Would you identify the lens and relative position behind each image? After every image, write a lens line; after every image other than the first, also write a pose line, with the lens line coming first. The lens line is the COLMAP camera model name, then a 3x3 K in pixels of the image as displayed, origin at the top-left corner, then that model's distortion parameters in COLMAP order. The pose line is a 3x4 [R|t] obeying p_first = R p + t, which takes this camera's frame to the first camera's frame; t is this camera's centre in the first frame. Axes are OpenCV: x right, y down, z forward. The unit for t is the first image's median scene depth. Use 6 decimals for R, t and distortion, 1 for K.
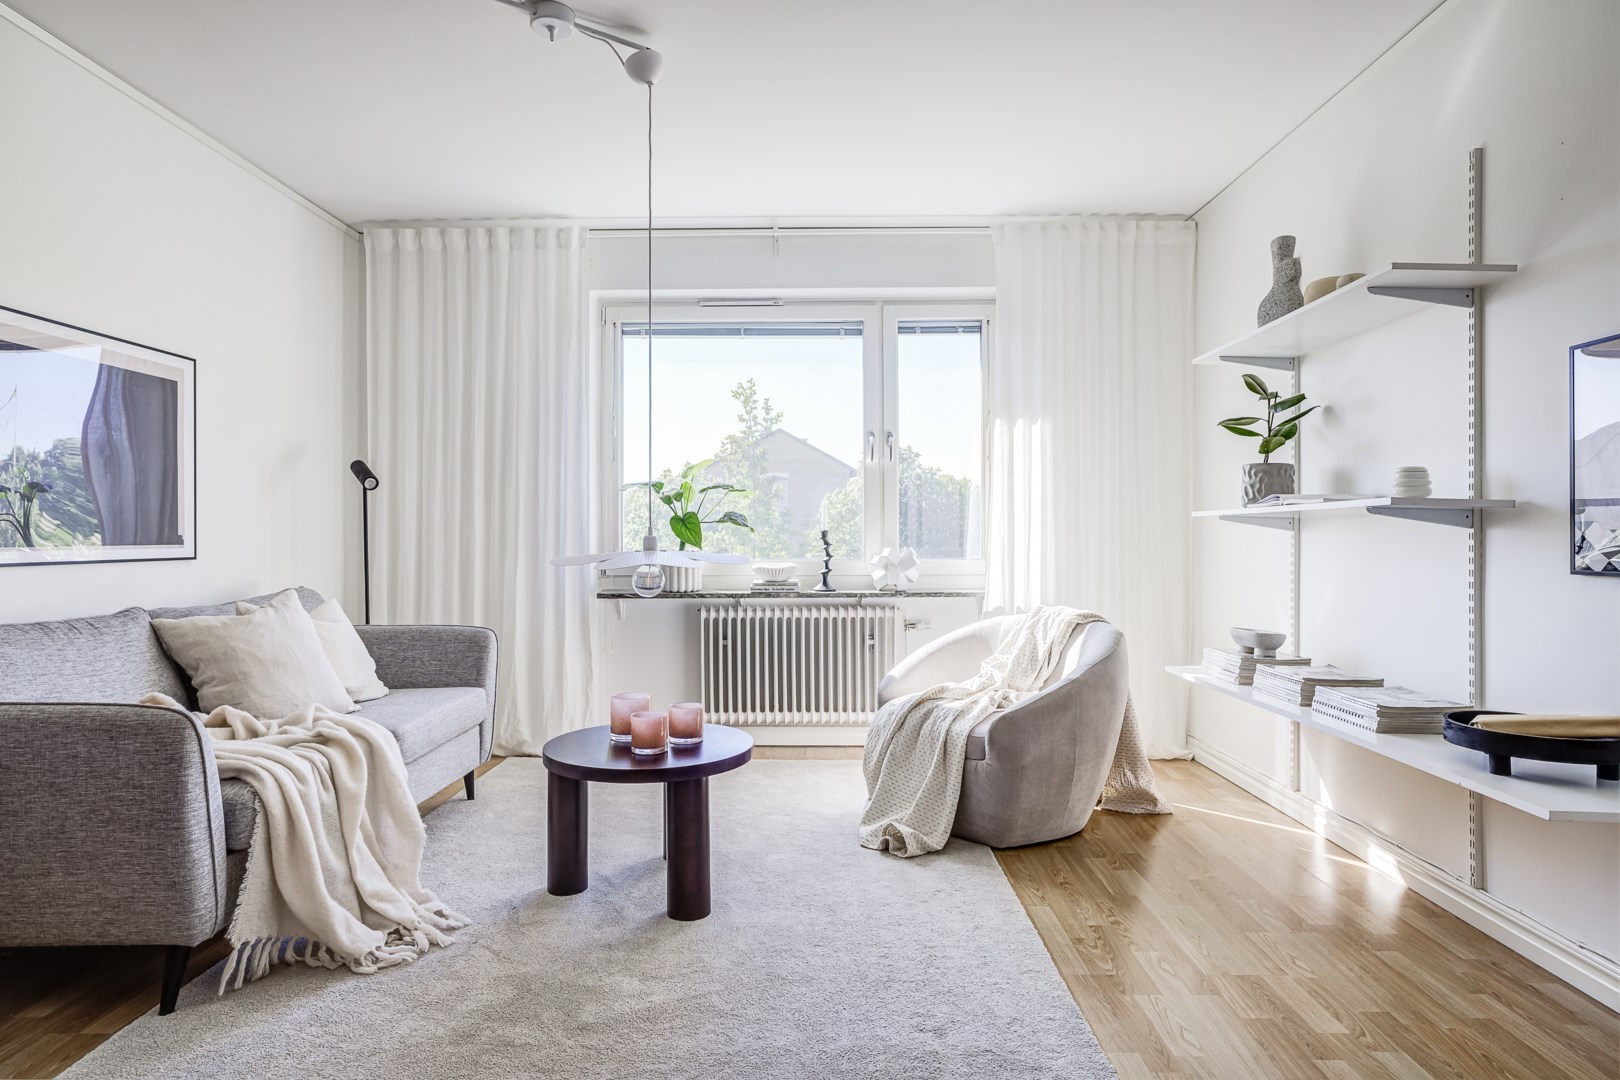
lens RADIAL K [[882.5, 0, 810.6], [0, 882.5, 534.4], [0, 0, 1]] dist [0.001662, 0.001329]
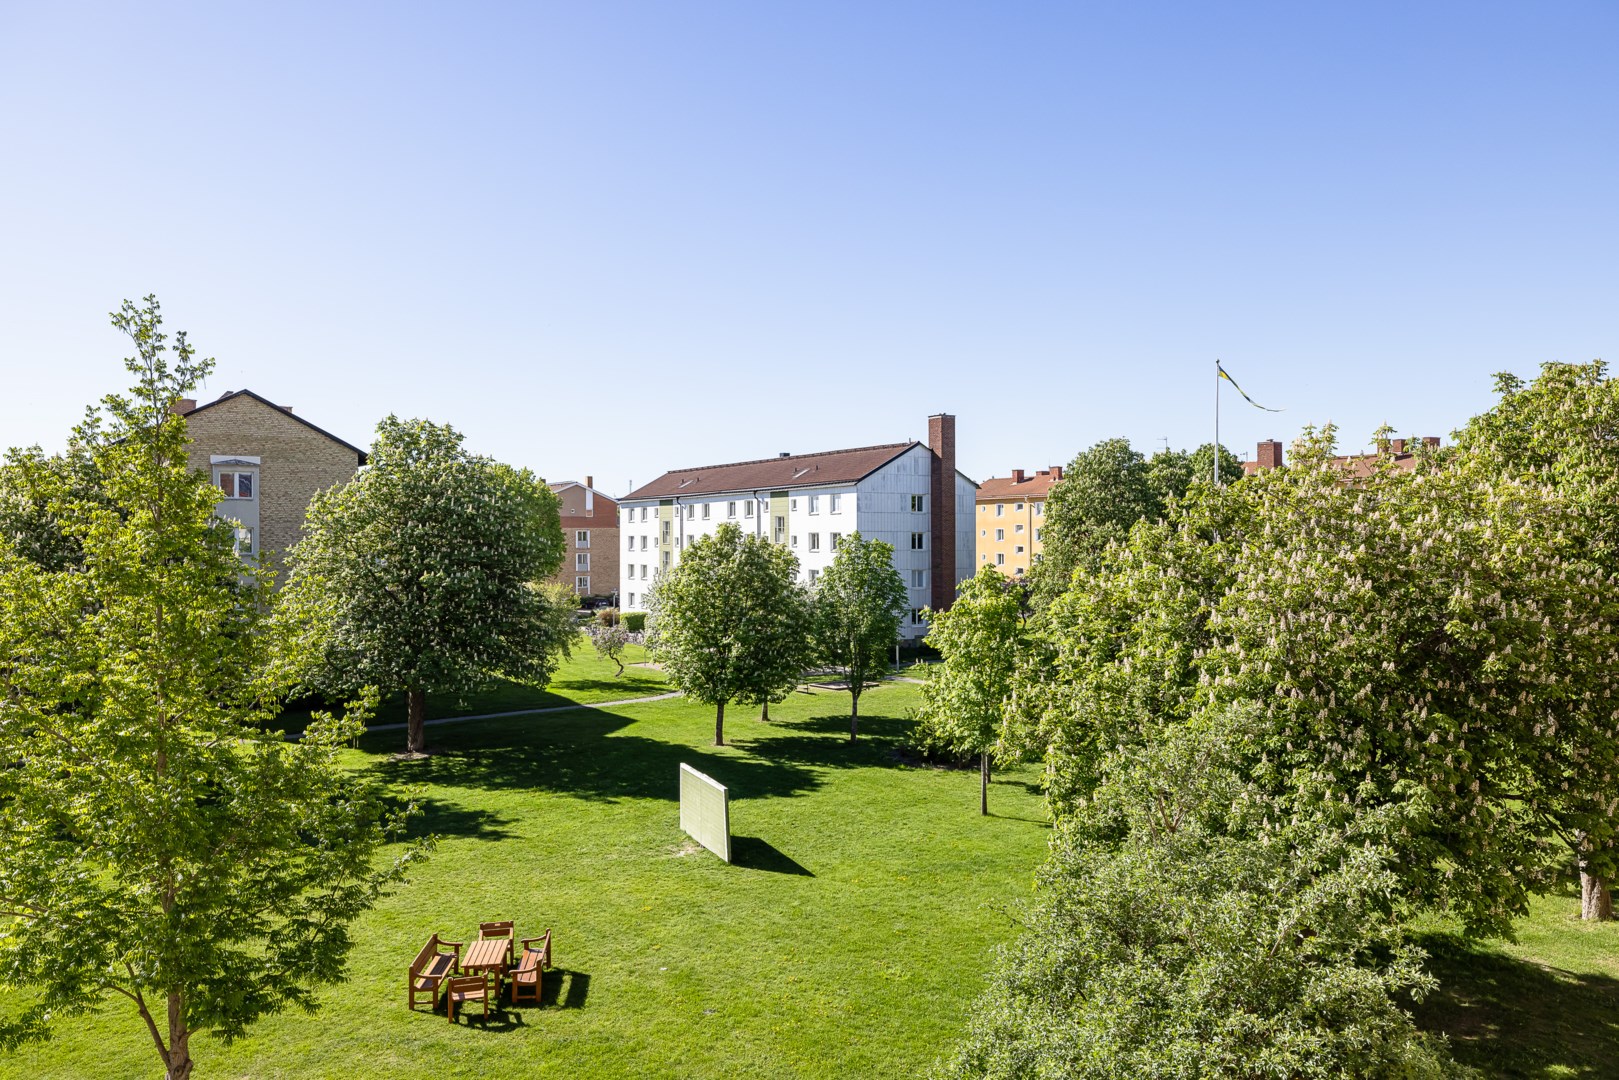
lens RADIAL K [[1203.0, 0, 808.0], [0, 1203.0, 543.5], [0, 0, 1]] dist [0.010108, -0.004004]
pose [[0.920360, 0.000429, 0.391071, 0.015581], [0.001187, 0.999992, -0.003889, -0.016148], [-0.391070, 0.004044, 0.920352, 0.138533]]
